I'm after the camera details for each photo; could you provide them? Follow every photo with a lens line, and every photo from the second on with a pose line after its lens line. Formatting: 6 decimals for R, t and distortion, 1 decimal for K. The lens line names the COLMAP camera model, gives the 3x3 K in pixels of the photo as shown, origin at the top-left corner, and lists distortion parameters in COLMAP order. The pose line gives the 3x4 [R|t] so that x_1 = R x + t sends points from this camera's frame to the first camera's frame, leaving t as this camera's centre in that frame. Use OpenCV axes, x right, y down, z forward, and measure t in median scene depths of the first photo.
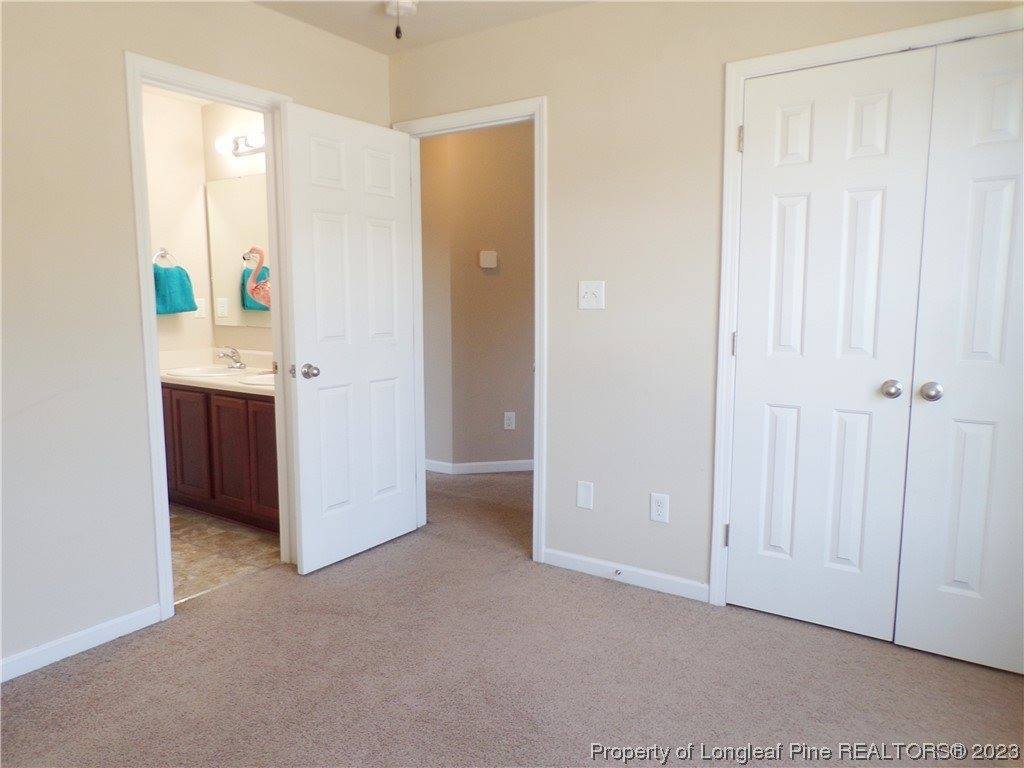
lens RADIAL K [[711.1, 0, 512.9], [0, 711.1, 379.4], [0, 0, 1]] dist [-0.011855, 0.000607]
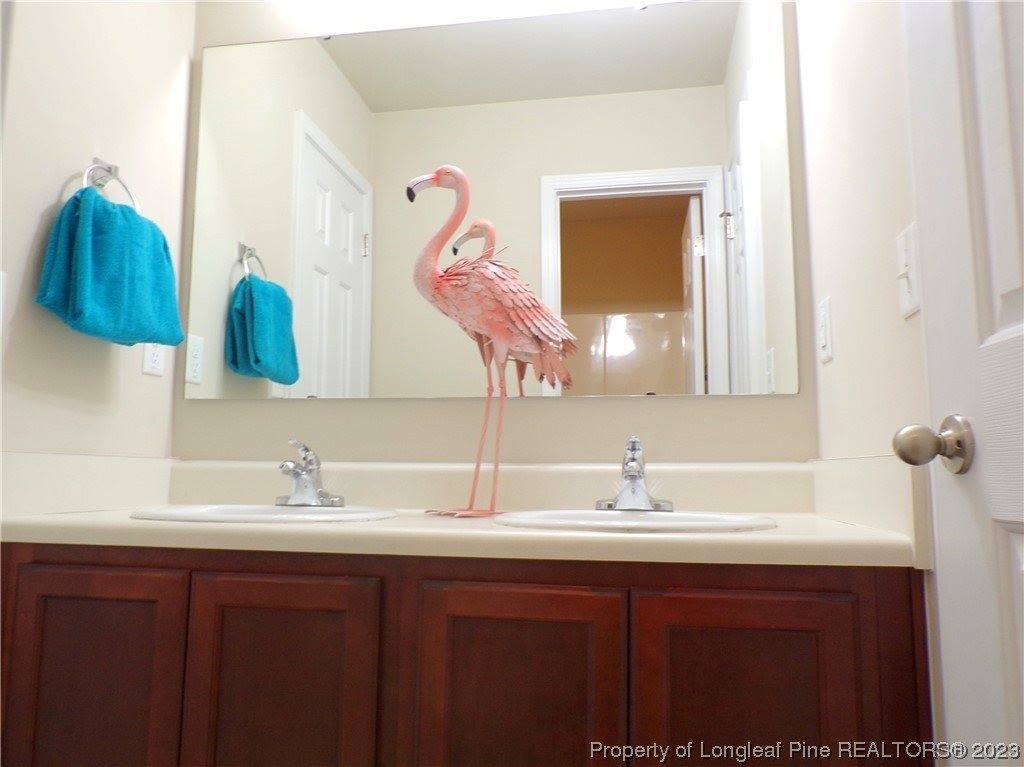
lens RADIAL K [[754.1, 0, 451.3], [0, 754.1, 383.6], [0, 0, 1]] dist [-0.004875, -0.001355]
pose [[0.918380, 0.064785, 0.390359, -0.473000], [0.035366, 0.969120, -0.244042, 0.017877], [-0.394115, 0.237928, 0.887729, 0.627869]]
